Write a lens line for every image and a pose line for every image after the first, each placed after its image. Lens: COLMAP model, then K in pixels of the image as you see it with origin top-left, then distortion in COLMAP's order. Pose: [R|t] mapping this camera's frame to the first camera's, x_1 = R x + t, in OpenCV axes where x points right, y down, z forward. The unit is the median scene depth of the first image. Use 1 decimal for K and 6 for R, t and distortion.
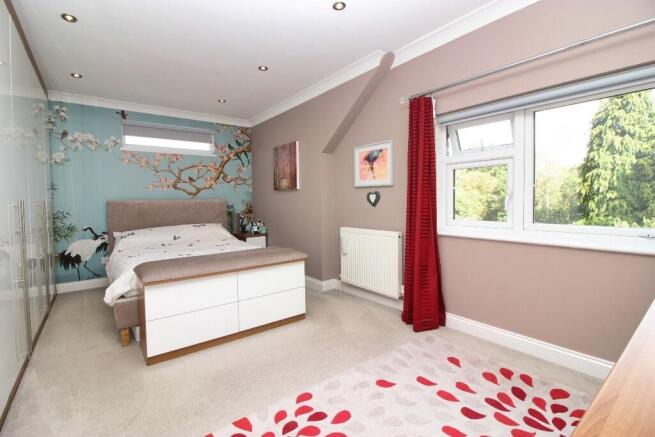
lens RADIAL K [[305.6, 0, 330.5], [0, 305.6, 218.0], [0, 0, 1]] dist [-0.018796, -0.006048]
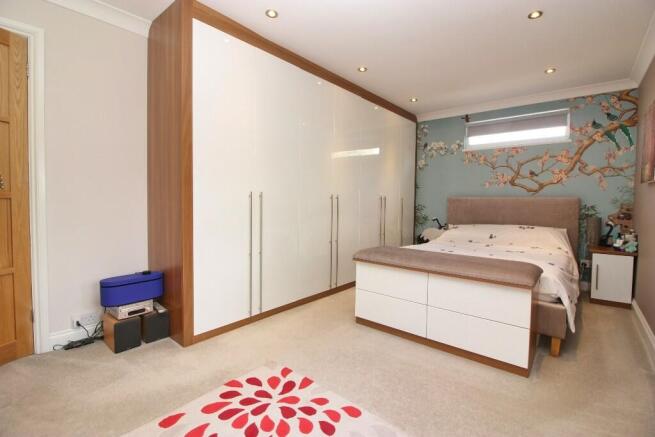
lens RADIAL K [[305.6, 0, 324.4], [0, 305.6, 217.4], [0, 0, 1]] dist [-0.018796, -0.006048]
pose [[0.174630, 0.072246, -0.981980, 0.295047], [-0.071789, 0.995584, 0.060481, -0.013897], [0.982014, 0.059934, 0.179045, 0.285346]]
